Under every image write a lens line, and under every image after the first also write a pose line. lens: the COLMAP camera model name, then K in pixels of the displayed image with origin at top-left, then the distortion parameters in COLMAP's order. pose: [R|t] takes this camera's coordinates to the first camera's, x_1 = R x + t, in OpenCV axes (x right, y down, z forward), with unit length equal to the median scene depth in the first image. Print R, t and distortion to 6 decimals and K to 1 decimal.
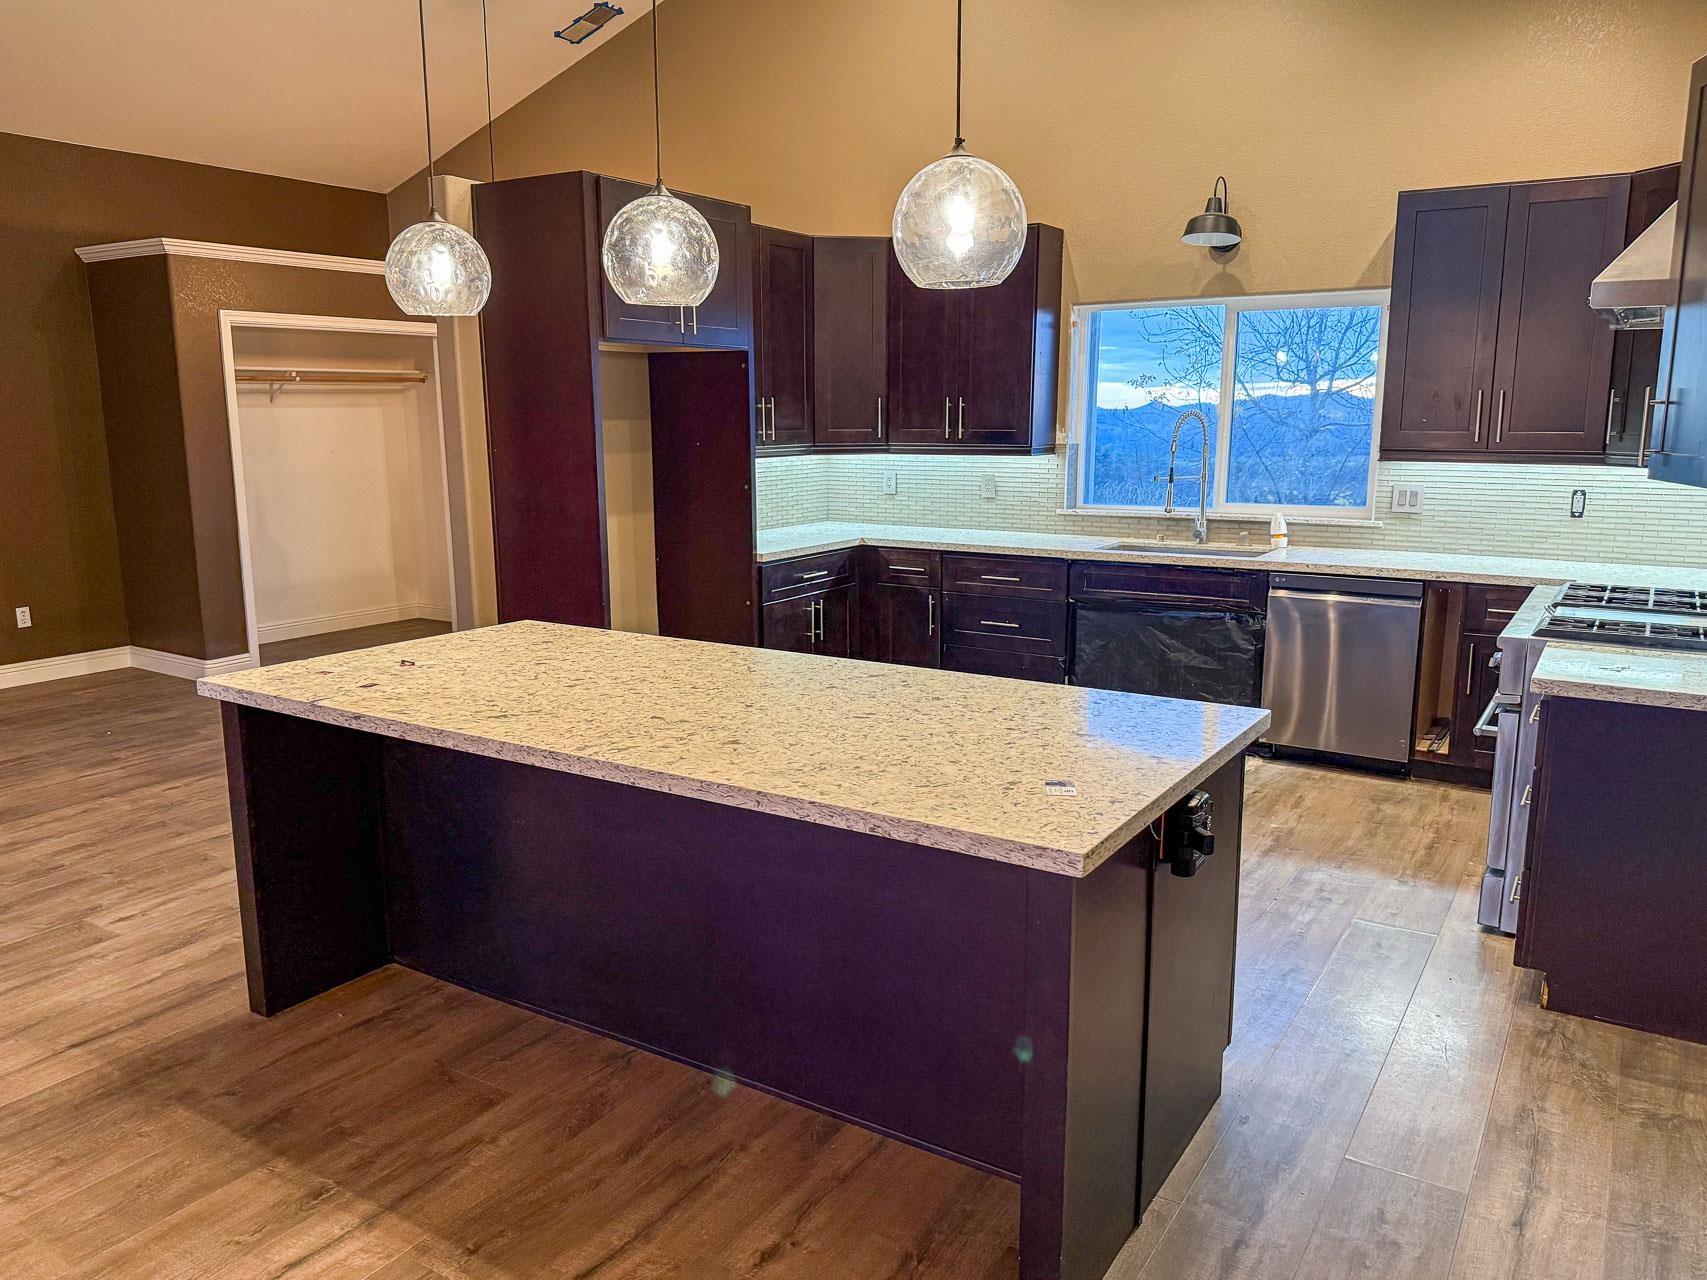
lens RADIAL K [[1246.6, 0, 840.5], [0, 1246.6, 634.5], [0, 0, 1]] dist [0.108893, -0.107990]
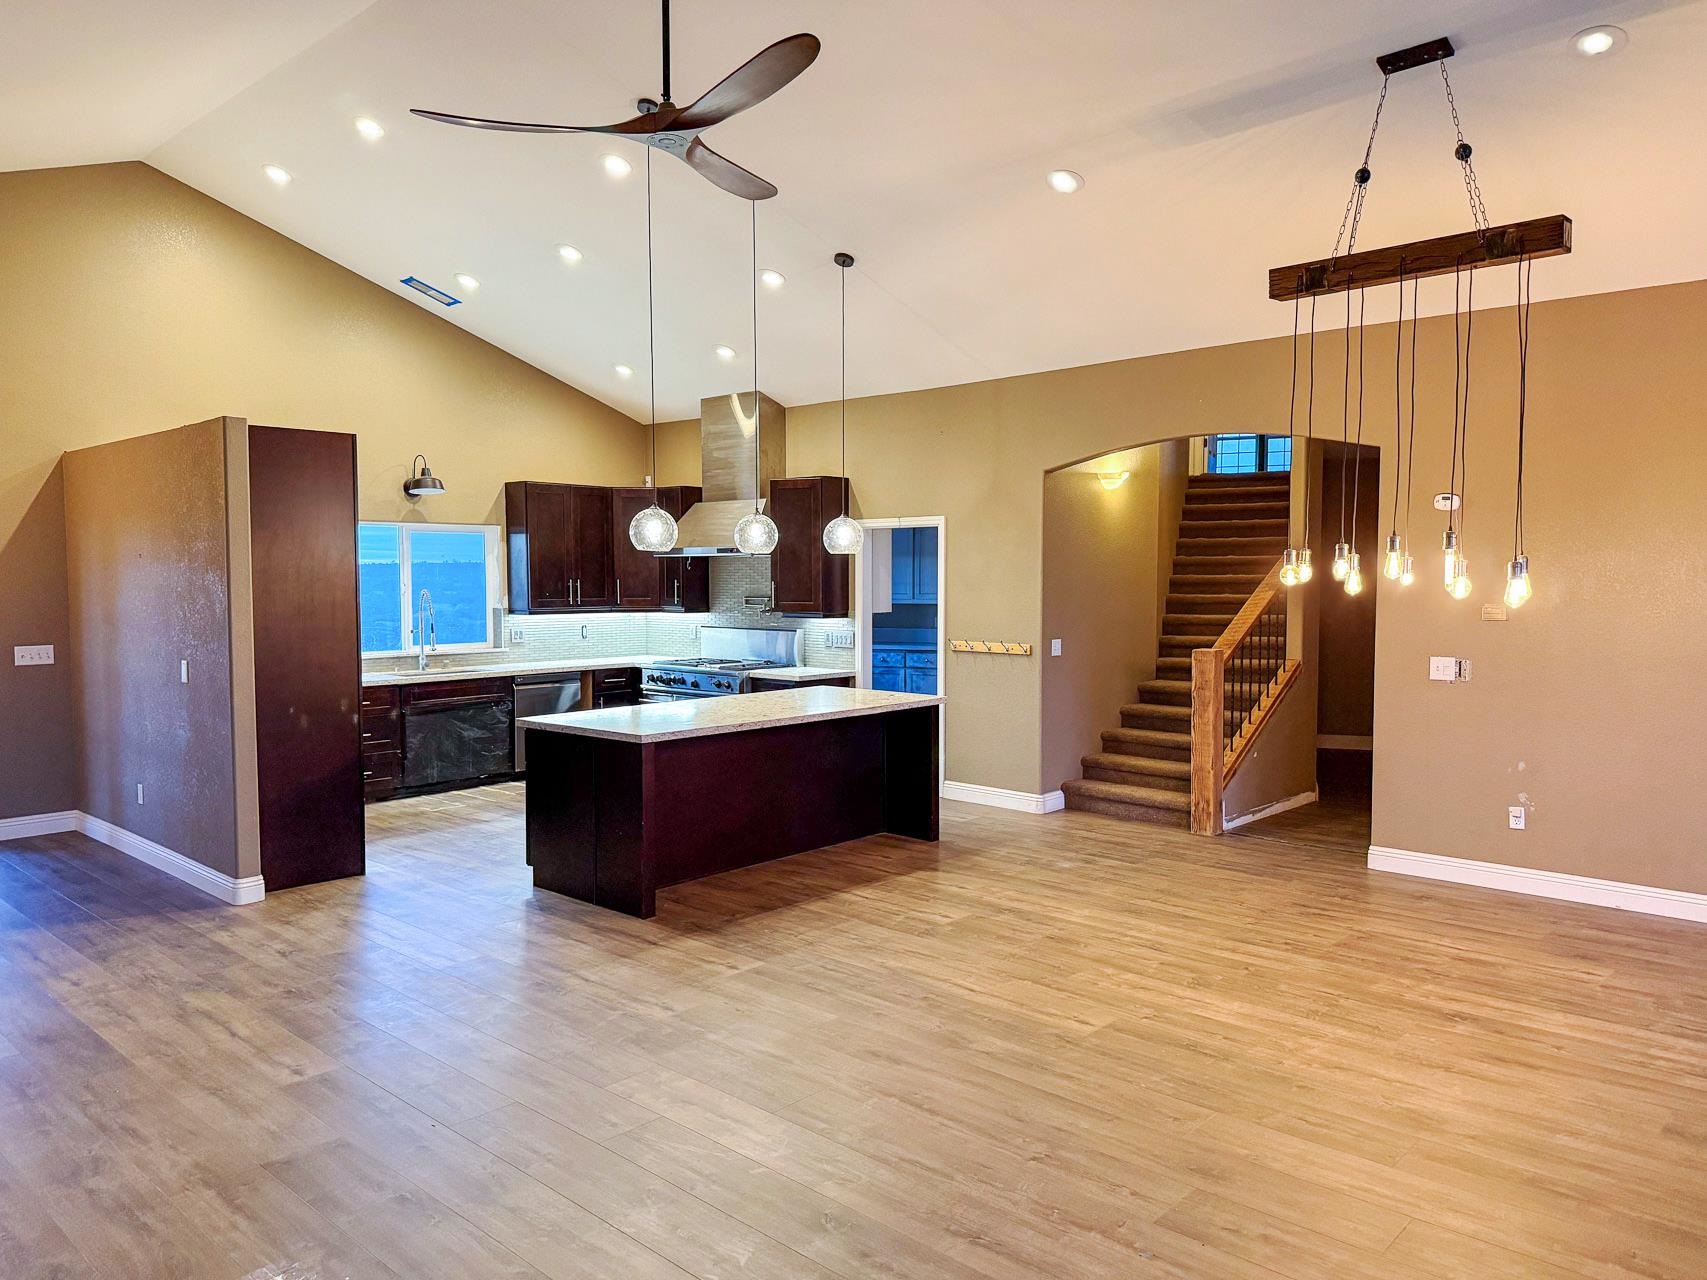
lens RADIAL K [[1197.2, 0, 853.5], [0, 1197.2, 640.0], [0, 0, 1]] dist [0.103171, -0.158871]
pose [[0.162927, -0.051830, 0.985276, -1.226994], [0.179031, 0.983594, 0.022137, -0.048869], [-0.970259, 0.172788, 0.169533, 0.202763]]
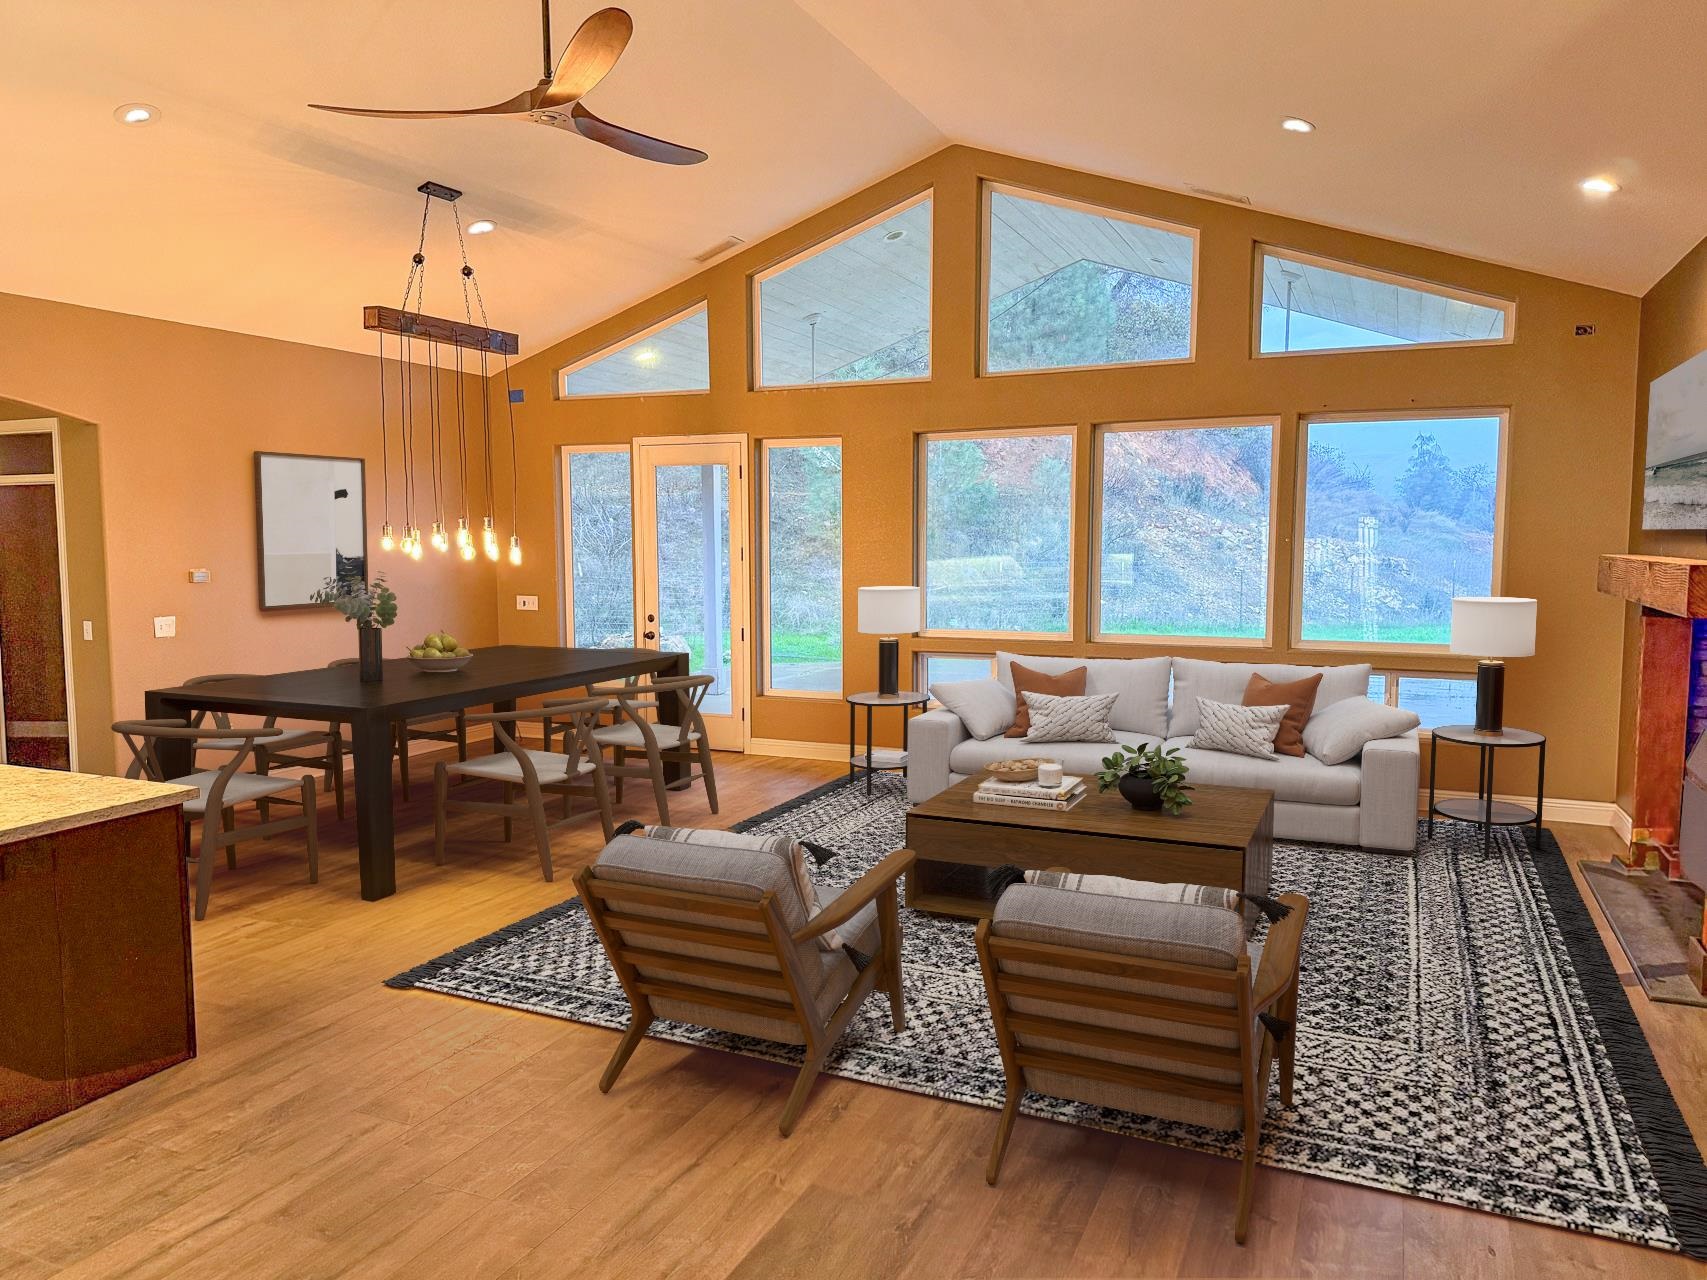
lens RADIAL K [[1216.7, 0, 846.6], [0, 1216.7, 643.9], [0, 0, 1]] dist [0.092399, -0.127214]
pose [[-0.987795, 0.019311, -0.154560, -0.534220], [-0.022886, 0.963522, 0.266648, -0.253929], [0.154072, 0.266931, -0.951320, 1.256710]]
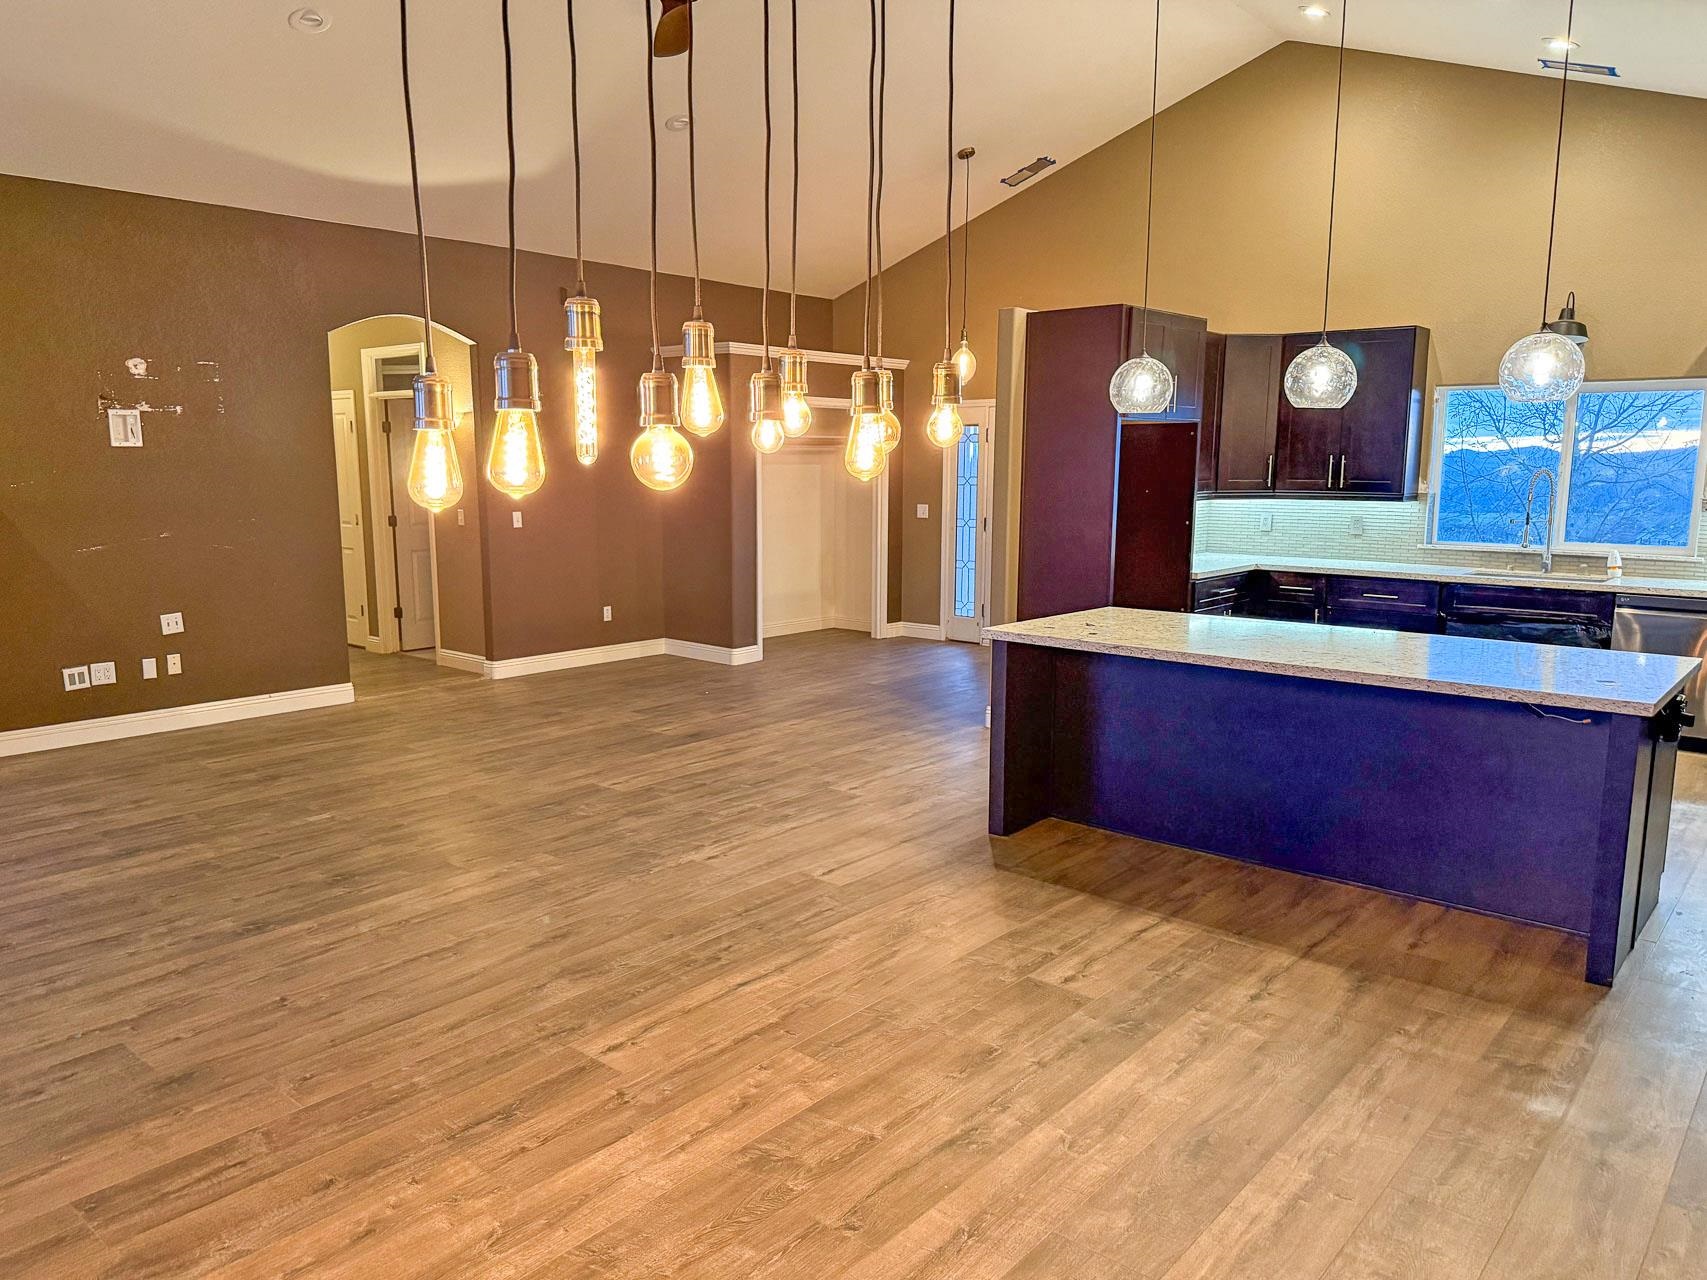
lens RADIAL K [[1216.7, 0, 846.6], [0, 1216.7, 643.9], [0, 0, 1]] dist [0.092399, -0.127214]
pose [[0.991045, 0.029399, -0.130252, -0.260977], [-0.033034, 0.999120, -0.025836, 0.057324], [0.129378, 0.029907, 0.991144, -0.341587]]
